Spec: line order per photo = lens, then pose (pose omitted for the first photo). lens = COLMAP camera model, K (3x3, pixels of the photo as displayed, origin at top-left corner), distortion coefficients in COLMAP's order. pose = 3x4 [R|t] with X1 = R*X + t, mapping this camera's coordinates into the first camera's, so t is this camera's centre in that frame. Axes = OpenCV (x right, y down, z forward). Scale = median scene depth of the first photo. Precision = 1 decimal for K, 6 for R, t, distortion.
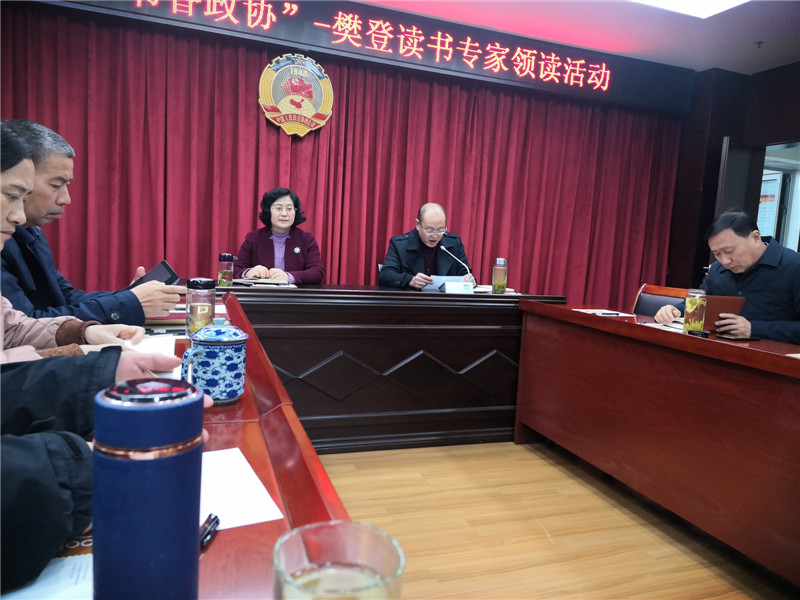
lens RADIAL K [[569.0, 0, 400.0], [0, 569.0, 300.0], [0, 0, 1]] dist [0.005260, 0.001973]
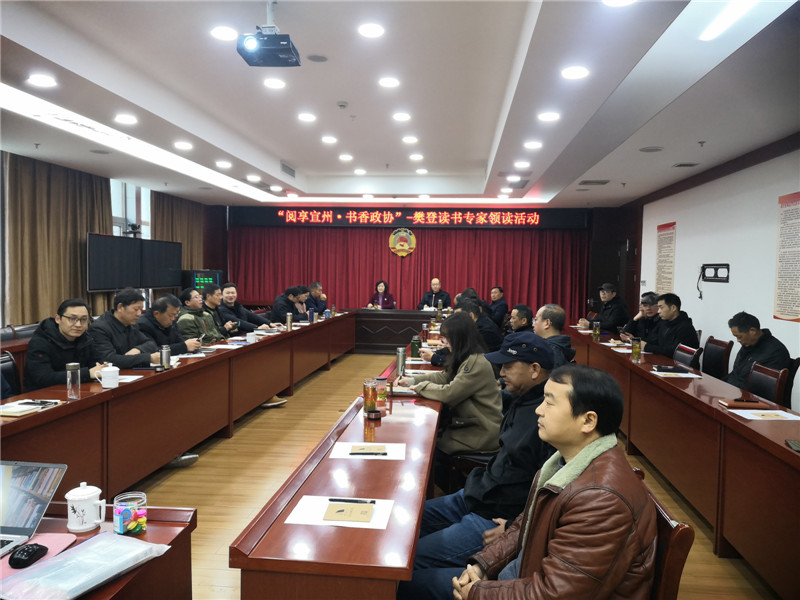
lens RADIAL K [[569.0, 0, 400.0], [0, 569.0, 300.0], [0, 0, 1]] dist [0.005260, 0.001973]
pose [[0.899030, -0.018095, -0.437513, 0.997780], [-0.013423, 0.997538, -0.068838, 0.110710], [0.437681, 0.067760, 0.896574, -1.443732]]
